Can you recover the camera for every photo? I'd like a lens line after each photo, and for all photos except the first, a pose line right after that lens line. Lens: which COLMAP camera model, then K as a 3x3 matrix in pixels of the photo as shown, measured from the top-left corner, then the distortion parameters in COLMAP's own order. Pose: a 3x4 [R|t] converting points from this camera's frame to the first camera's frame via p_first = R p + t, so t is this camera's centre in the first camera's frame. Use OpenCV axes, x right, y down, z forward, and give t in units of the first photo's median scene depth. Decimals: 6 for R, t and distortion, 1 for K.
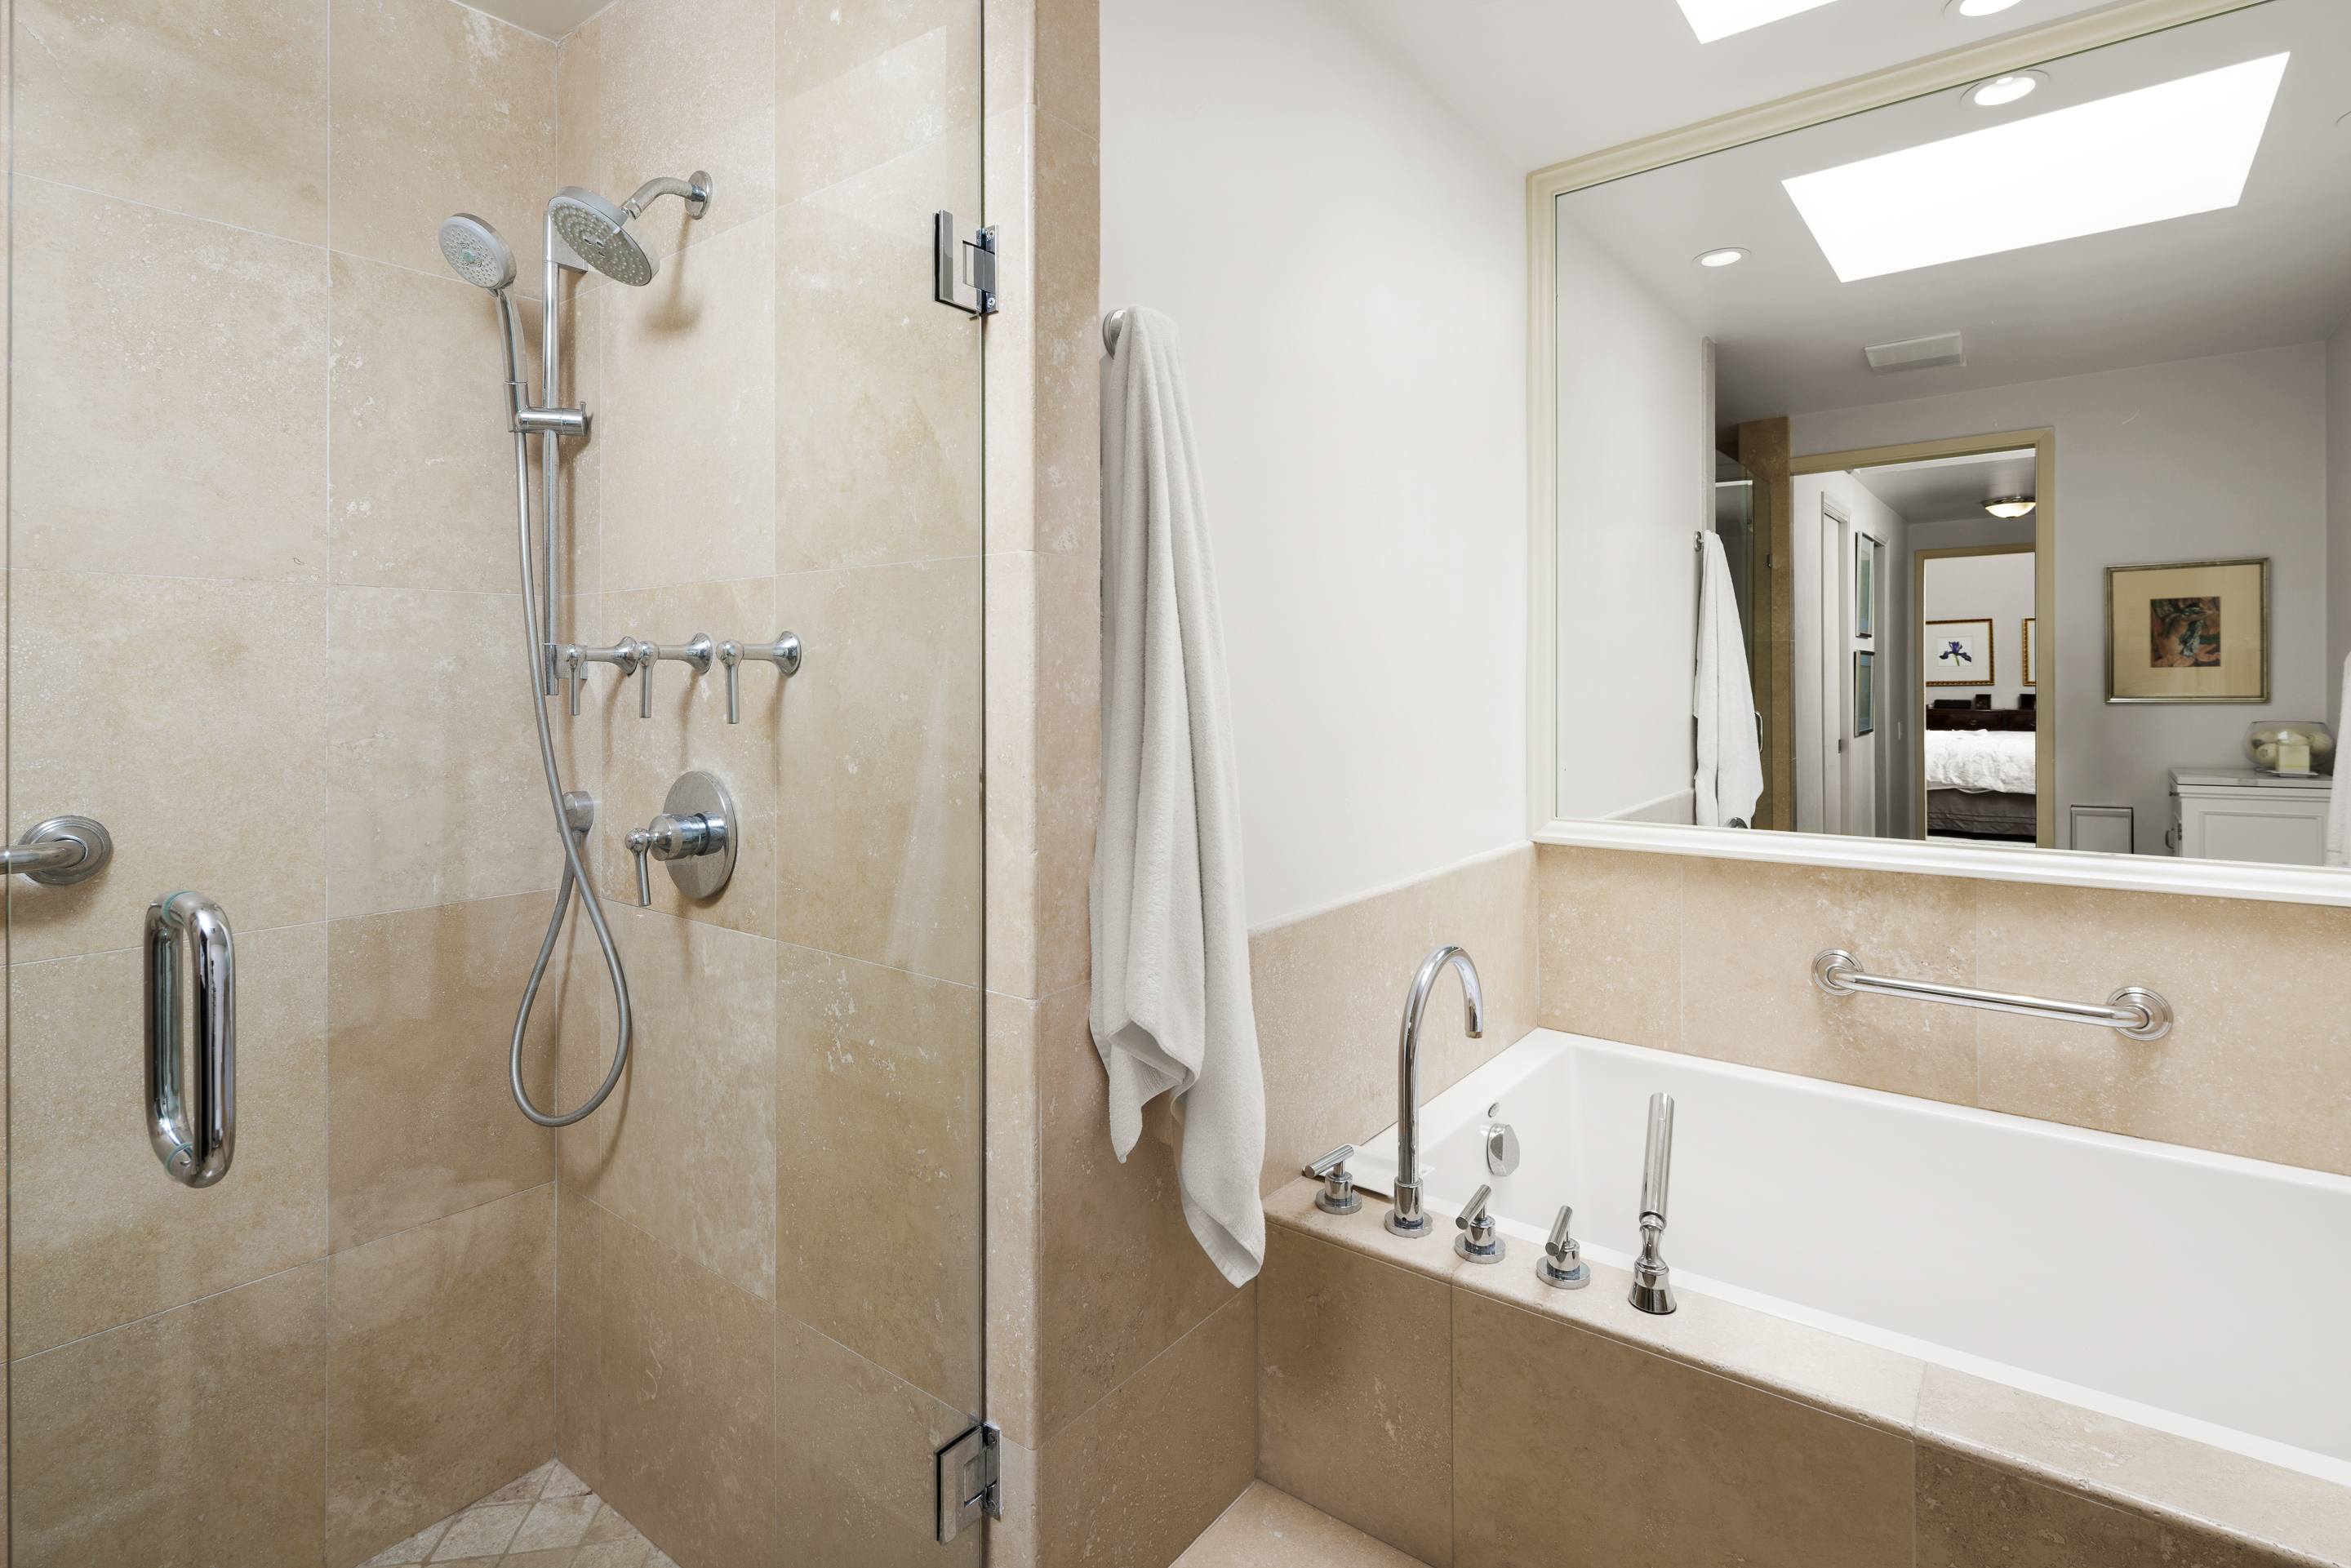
lens RADIAL K [[1154.1, 0, 1176.9], [0, 1154.1, 668.0], [0, 0, 1]] dist [-0.003845, -0.001220]
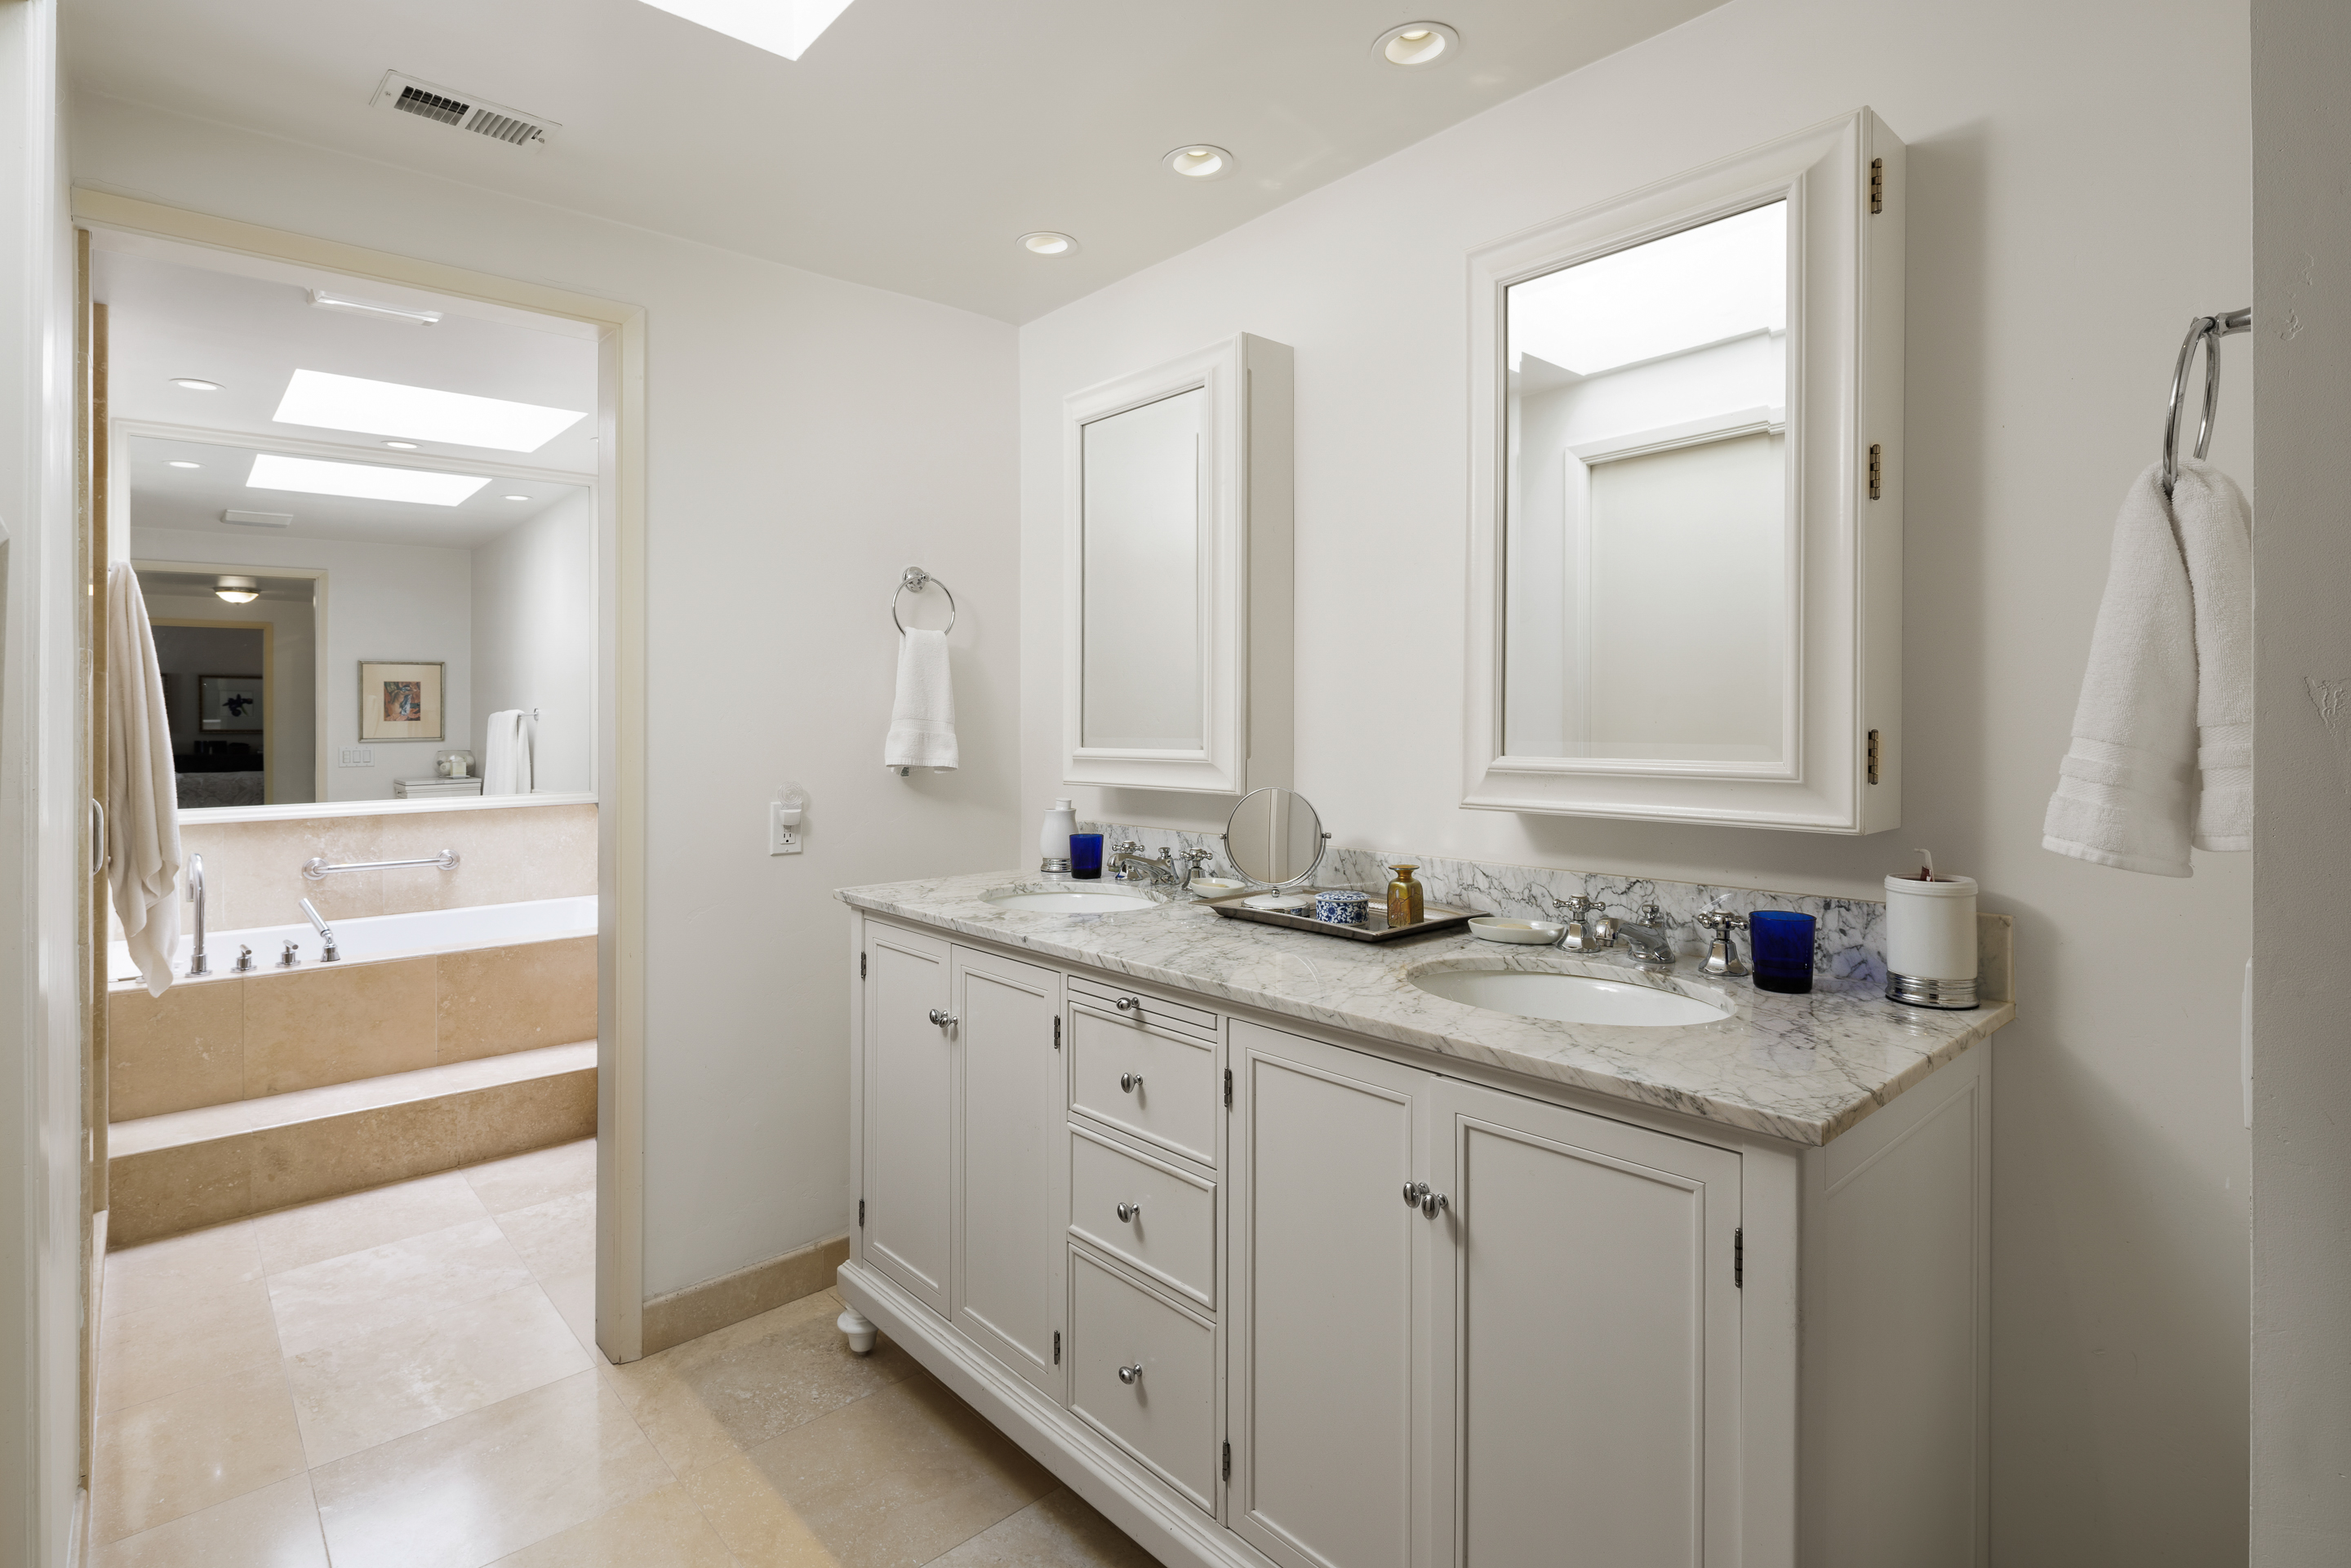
lens RADIAL K [[1134.4, 0, 1183.9], [0, 1134.4, 723.2], [0, 0, 1]] dist [0.000382, -0.000101]
pose [[0.176736, -0.000933, 0.984258, -0.625937], [-0.001189, 0.999999, 0.001161, -0.001279], [-0.984258, -0.001376, 0.176734, -0.484576]]
